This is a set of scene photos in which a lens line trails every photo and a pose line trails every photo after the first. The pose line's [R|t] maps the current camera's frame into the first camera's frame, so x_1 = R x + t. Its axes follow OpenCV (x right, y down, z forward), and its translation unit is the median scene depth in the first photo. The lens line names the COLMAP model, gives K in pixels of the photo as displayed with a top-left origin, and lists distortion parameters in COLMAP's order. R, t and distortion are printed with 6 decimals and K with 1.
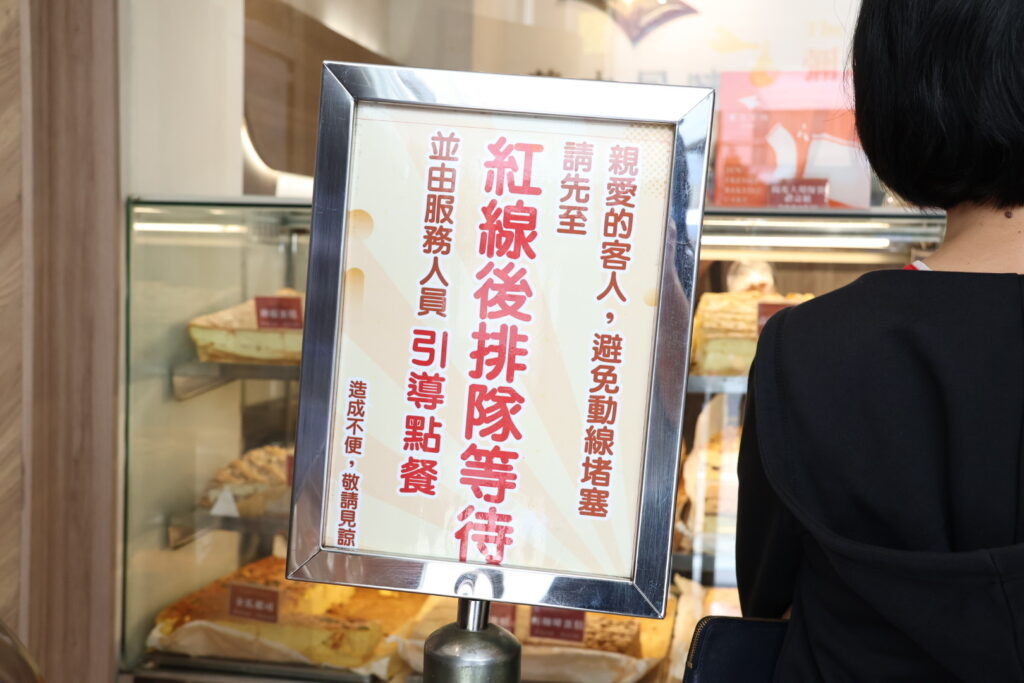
lens RADIAL K [[1422.1, 0, 512.0], [0, 1422.1, 341.5], [0, 0, 1]] dist [0.015675, 0.016097]
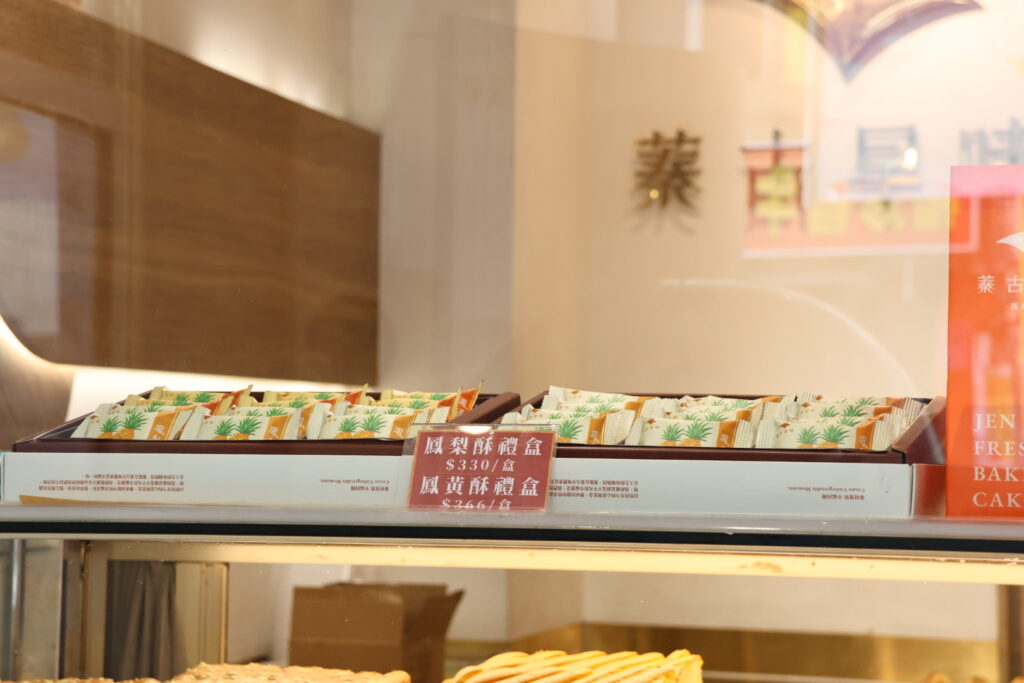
lens RADIAL K [[2318.6, 0, 512.0], [0, 2318.6, 341.5], [0, 0, 1]] dist [-0.000721, -0.075356]
pose [[0.995122, -0.025920, -0.095185, 0.047637], [0.016438, 0.994943, -0.099089, -0.043087], [0.097272, 0.097042, 0.990516, 0.220931]]
